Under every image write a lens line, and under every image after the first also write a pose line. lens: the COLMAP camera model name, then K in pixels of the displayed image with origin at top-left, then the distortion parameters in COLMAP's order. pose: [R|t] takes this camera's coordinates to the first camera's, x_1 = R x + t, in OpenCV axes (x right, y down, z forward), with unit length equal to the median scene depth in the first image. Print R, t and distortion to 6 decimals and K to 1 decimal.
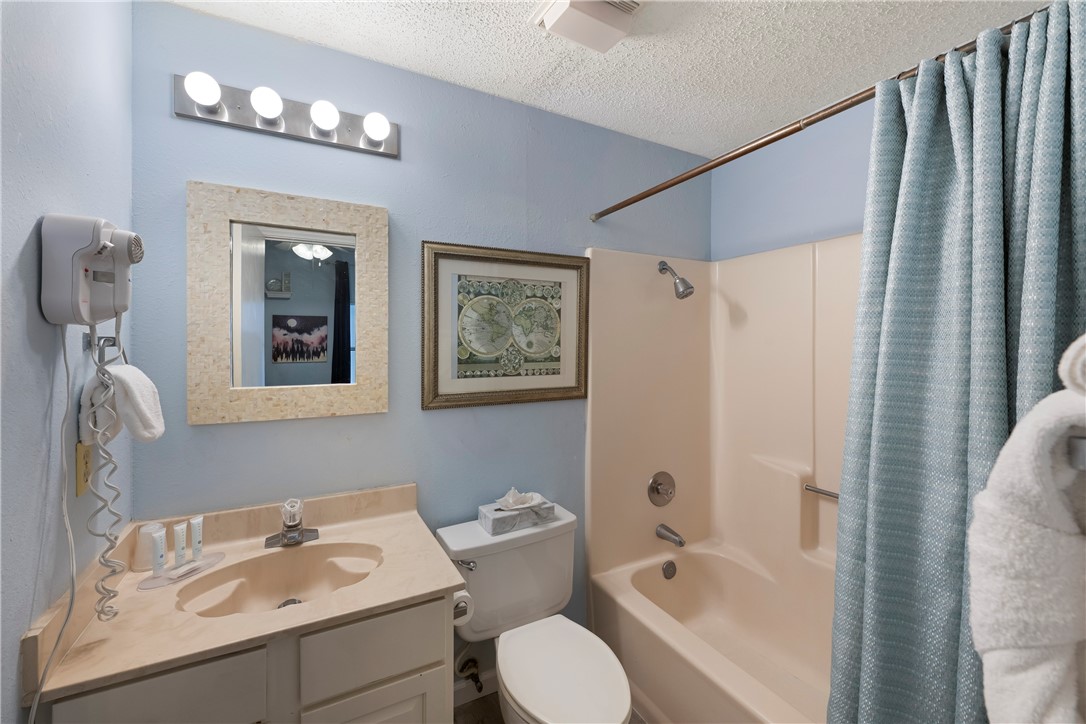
lens RADIAL K [[443.6, 0, 539.9], [0, 443.6, 350.3], [0, 0, 1]] dist [0.008716, -0.002517]
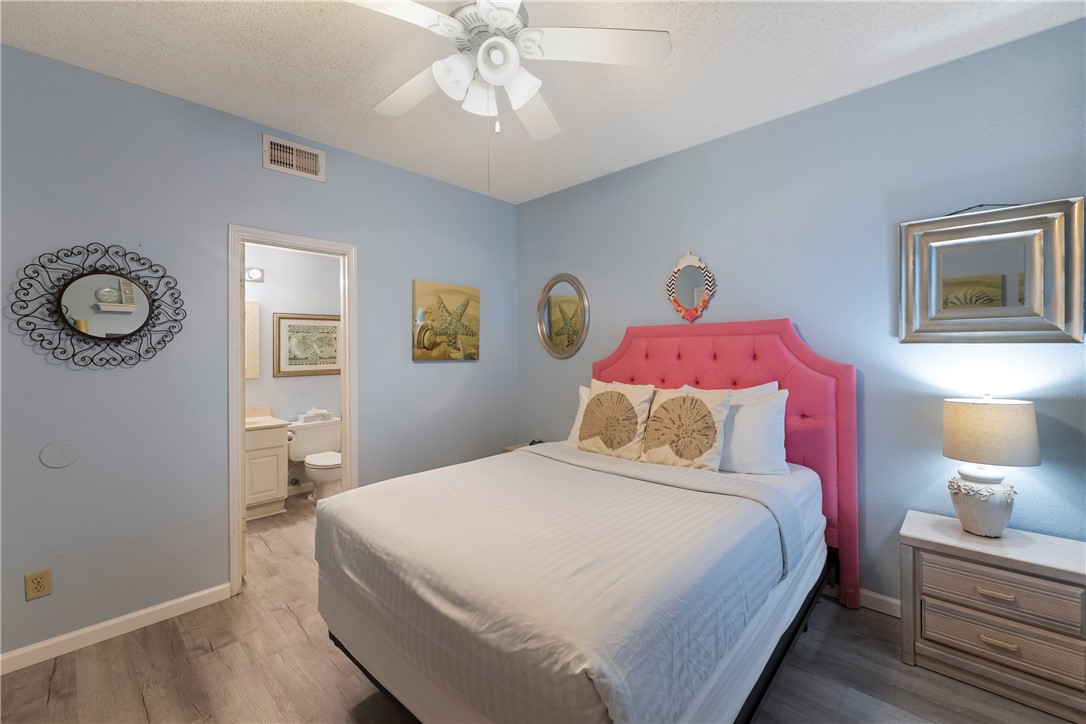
lens RADIAL K [[443.6, 0, 539.9], [0, 443.6, 347.5], [0, 0, 1]] dist [0.008716, -0.002517]
pose [[0.948182, -0.008757, 0.317608, 0.368033], [0.014556, 0.999768, -0.015887, 0.021432], [-0.317395, 0.019687, 0.948089, -1.860971]]
